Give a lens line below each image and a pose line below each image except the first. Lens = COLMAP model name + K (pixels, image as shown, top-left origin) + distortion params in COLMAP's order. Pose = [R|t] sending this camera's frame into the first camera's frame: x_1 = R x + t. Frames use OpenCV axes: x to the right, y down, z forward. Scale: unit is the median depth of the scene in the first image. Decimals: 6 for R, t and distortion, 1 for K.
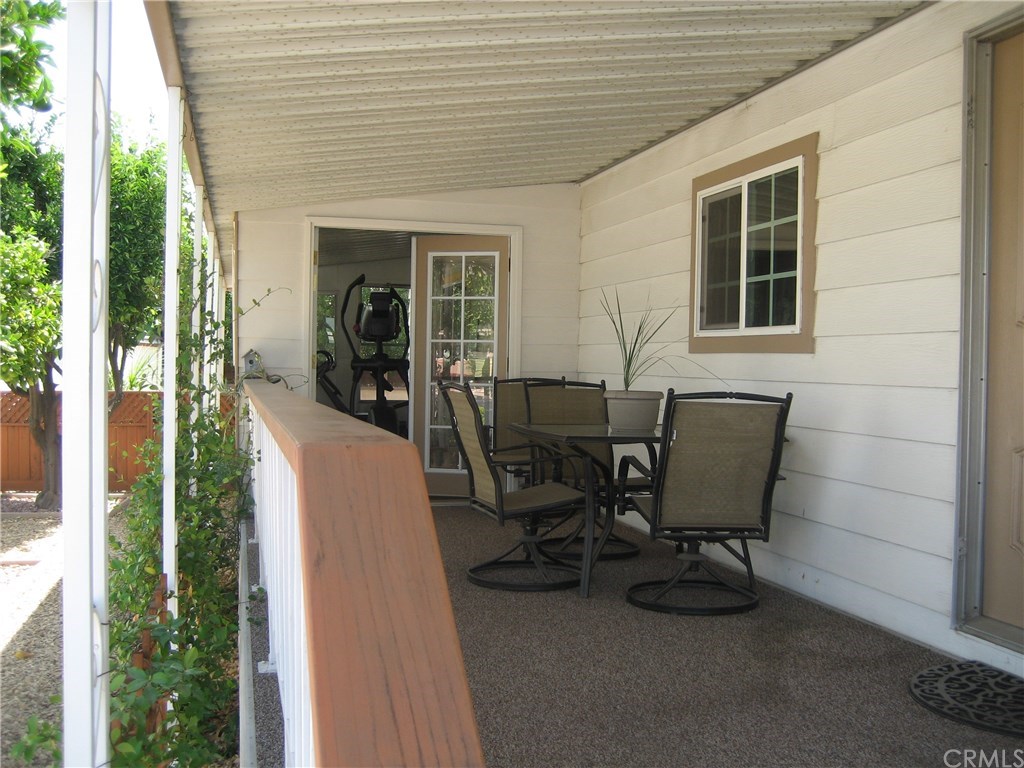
lens RADIAL K [[1059.6, 0, 528.0], [0, 1059.6, 389.1], [0, 0, 1]] dist [-0.144380, 0.175532]
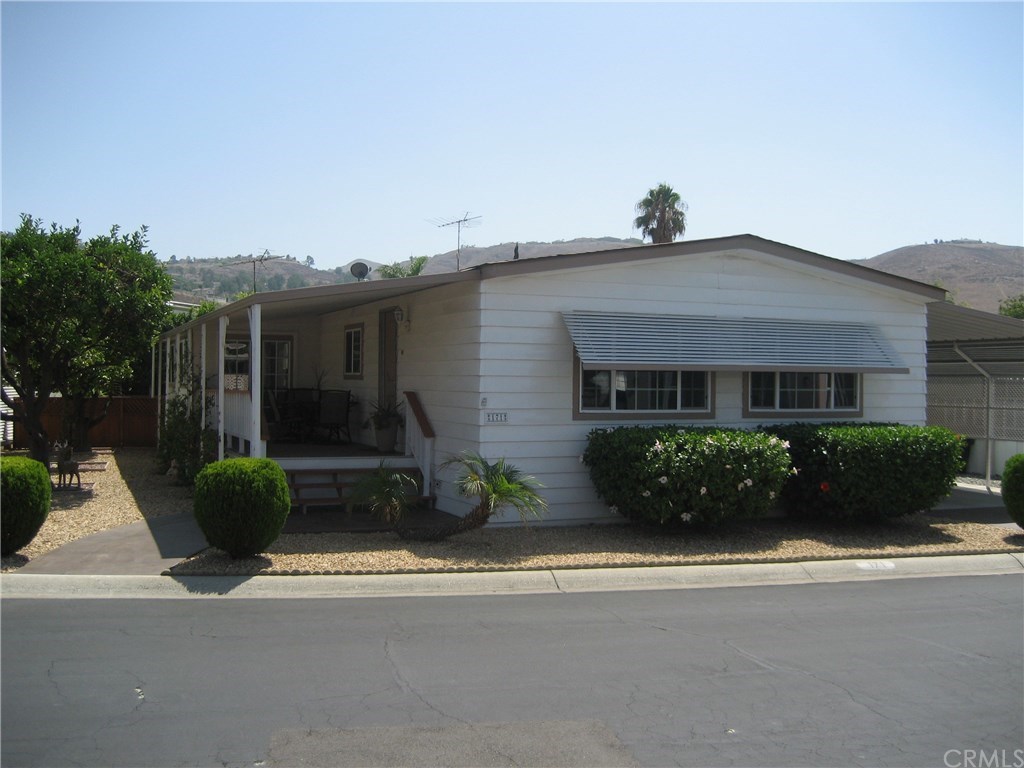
lens RADIAL K [[1059.6, 0, 528.0], [0, 1059.6, 389.1], [0, 0, 1]] dist [-0.144380, 0.175532]
pose [[0.989159, -0.005865, 0.146731, 0.245951], [0.008217, 0.999847, -0.015430, 0.052088], [-0.146619, 0.016469, 0.989056, -2.366313]]
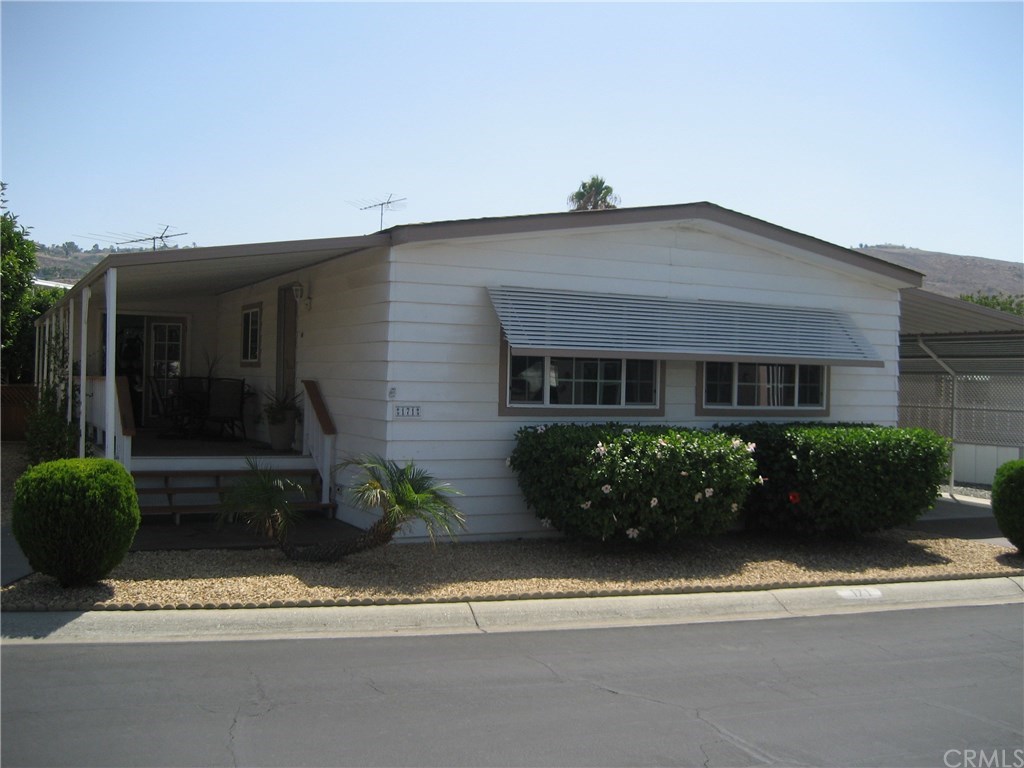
lens RADIAL K [[1059.6, 0, 528.0], [0, 1059.6, 389.1], [0, 0, 1]] dist [-0.144380, 0.175532]
pose [[0.976926, 0.006396, 0.213482, 0.319161], [-0.003810, 0.999914, -0.012522, 0.060105], [-0.213544, 0.011419, 0.976867, -2.003608]]
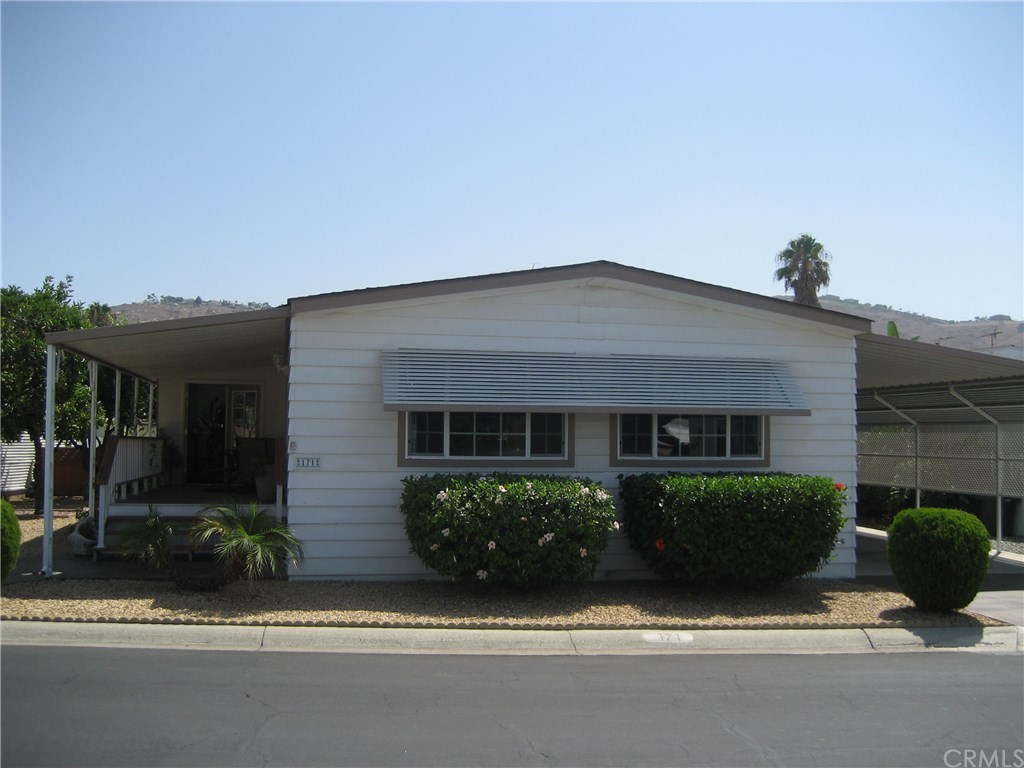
lens RADIAL K [[1059.6, 0, 528.0], [0, 1059.6, 389.1], [0, 0, 1]] dist [-0.144380, 0.175532]
pose [[0.999284, -0.006446, -0.037287, 1.036586], [0.003681, 0.997270, -0.073749, 0.087666], [0.037660, 0.073559, 0.996580, -2.215637]]
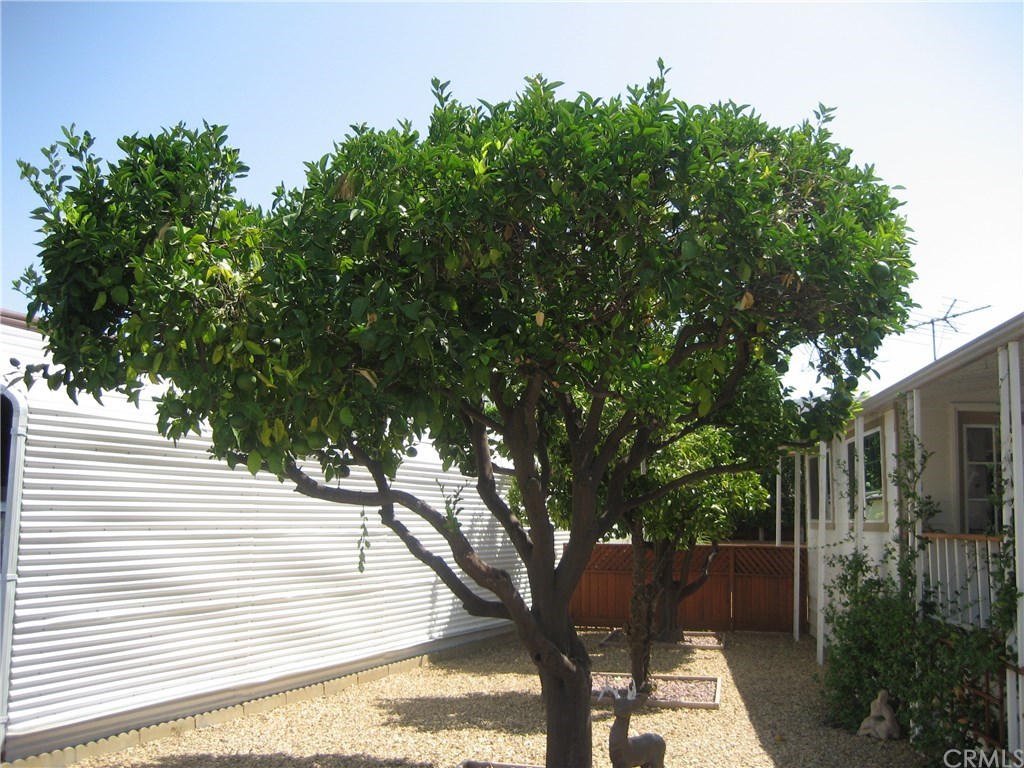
lens RADIAL K [[1059.6, 0, 528.0], [0, 1059.6, 389.1], [0, 0, 1]] dist [-0.144380, 0.175532]
pose [[0.927023, -0.043179, -0.372510, -0.279063], [-0.013118, 0.989007, -0.147284, 0.012383], [0.374775, 0.141422, 0.916266, -0.435356]]
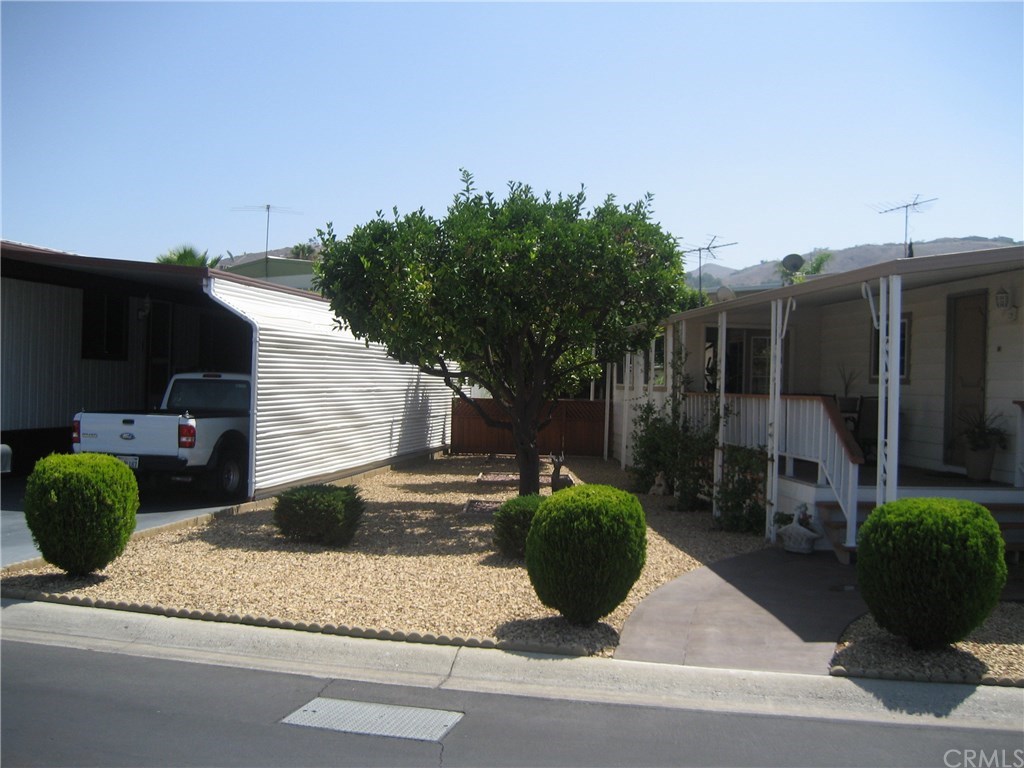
lens RADIAL K [[1059.6, 0, 528.0], [0, 1059.6, 389.1], [0, 0, 1]] dist [-0.144380, 0.175532]
pose [[0.984160, 0.010525, -0.176970, -0.228379], [-0.014120, 0.999719, -0.019066, 0.042053], [0.176719, 0.021263, 0.984032, -1.758980]]
